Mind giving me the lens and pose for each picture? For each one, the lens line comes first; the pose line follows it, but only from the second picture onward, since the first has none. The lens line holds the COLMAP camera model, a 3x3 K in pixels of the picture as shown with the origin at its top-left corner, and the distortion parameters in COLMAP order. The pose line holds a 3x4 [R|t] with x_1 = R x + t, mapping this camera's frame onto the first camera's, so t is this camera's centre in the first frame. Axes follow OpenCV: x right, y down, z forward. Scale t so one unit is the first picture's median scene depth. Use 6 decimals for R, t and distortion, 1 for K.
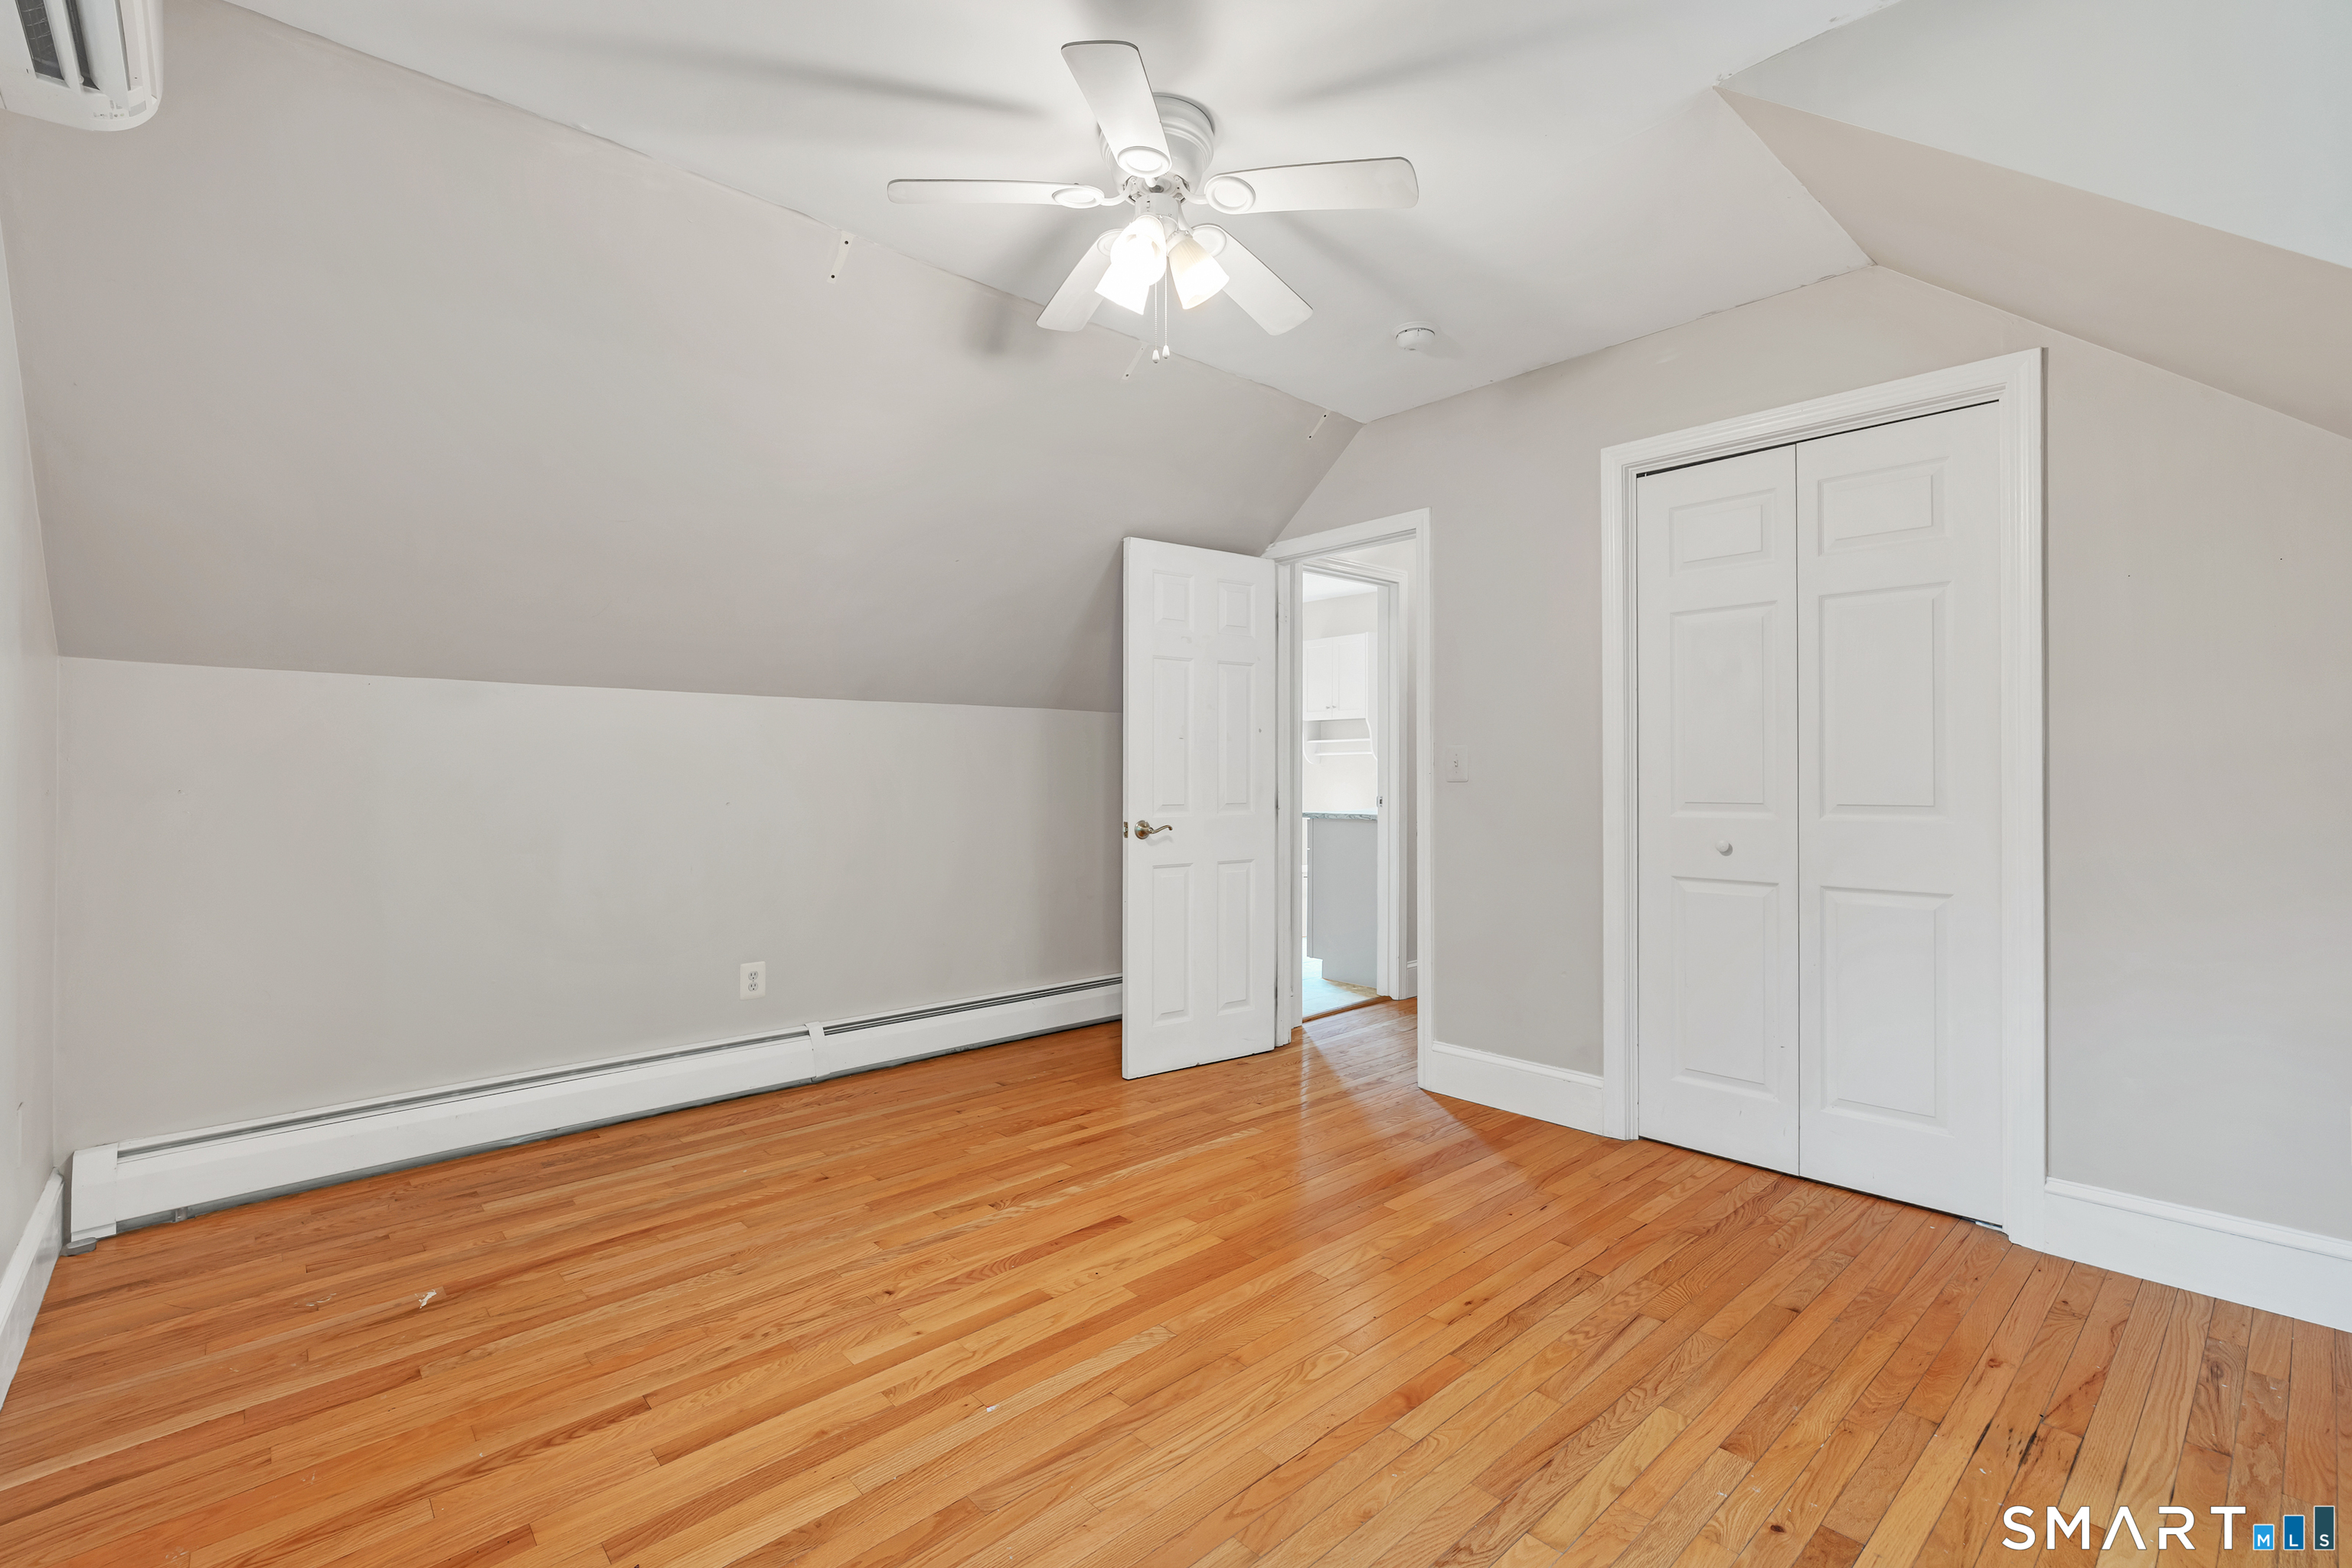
lens RADIAL K [[1048.3, 0, 1171.6], [0, 1048.3, 780.6], [0, 0, 1]] dist [-0.003246, -0.000161]
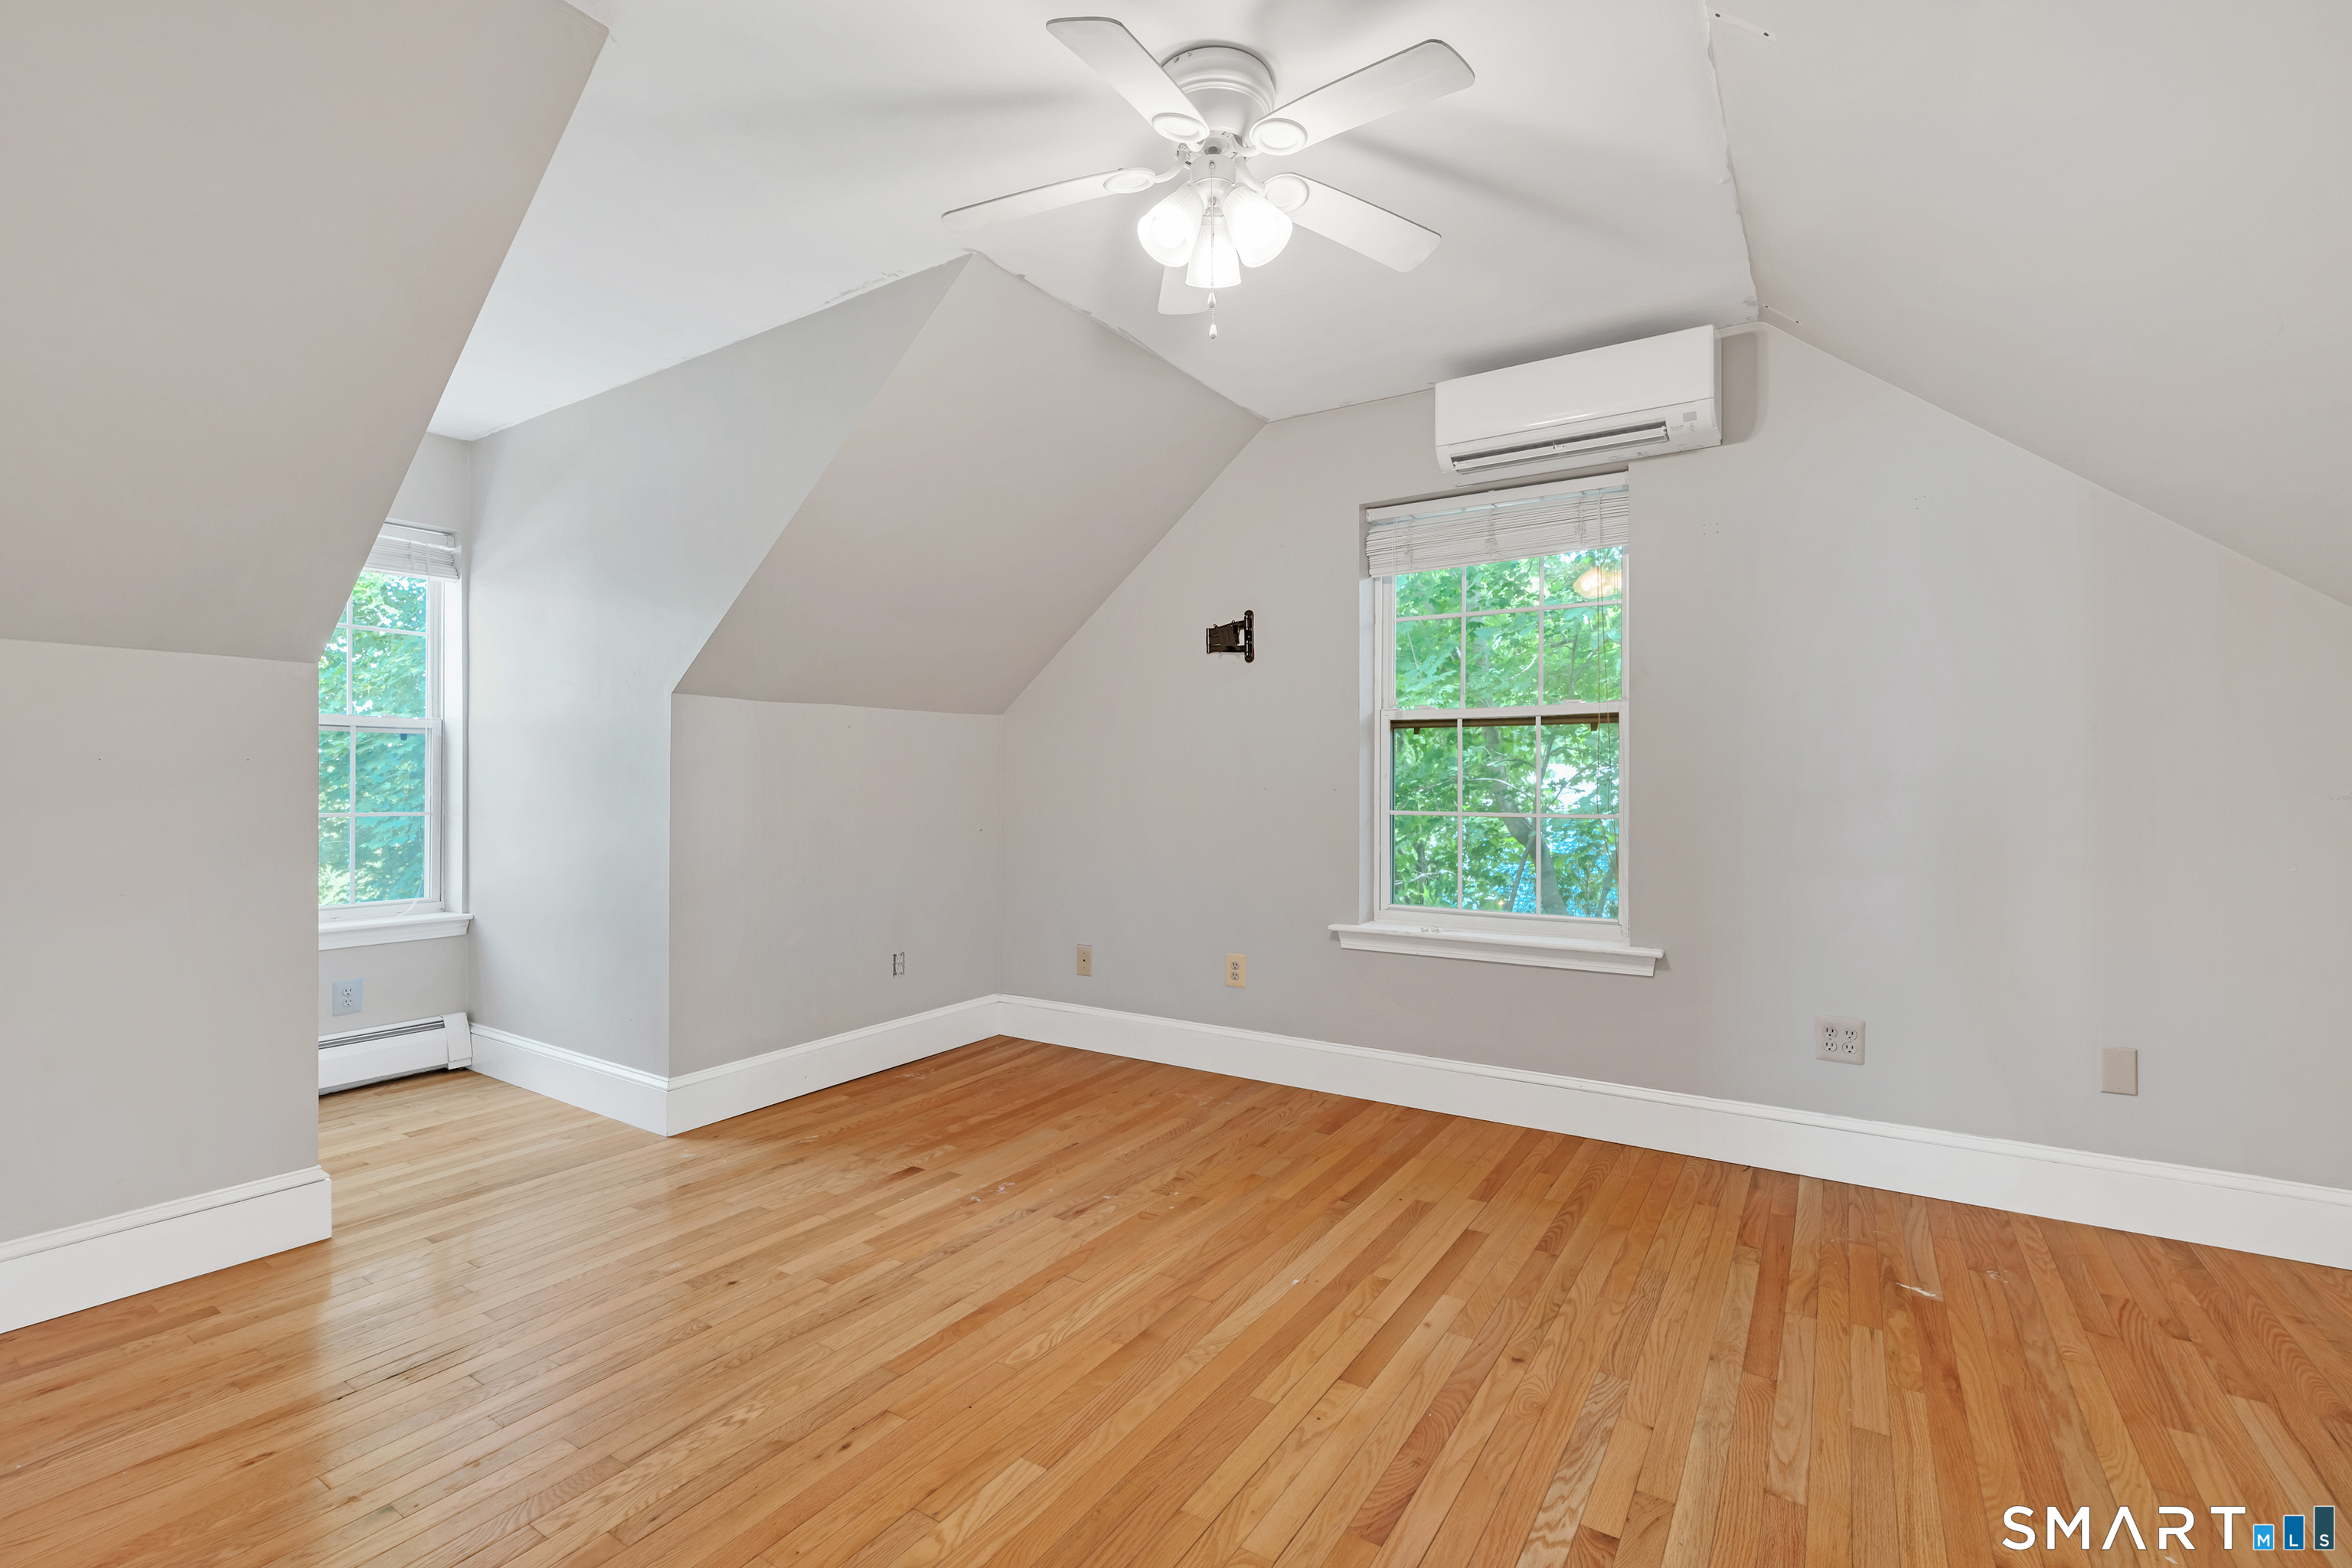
lens RADIAL K [[1048.3, 0, 1171.6], [0, 1048.3, 780.6], [0, 0, 1]] dist [-0.003246, -0.000161]
pose [[-0.966936, 0.008829, -0.254864, 0.247631], [0.008768, 0.999961, 0.001377, -0.003451], [0.254867, -0.000903, -0.966976, 1.873629]]
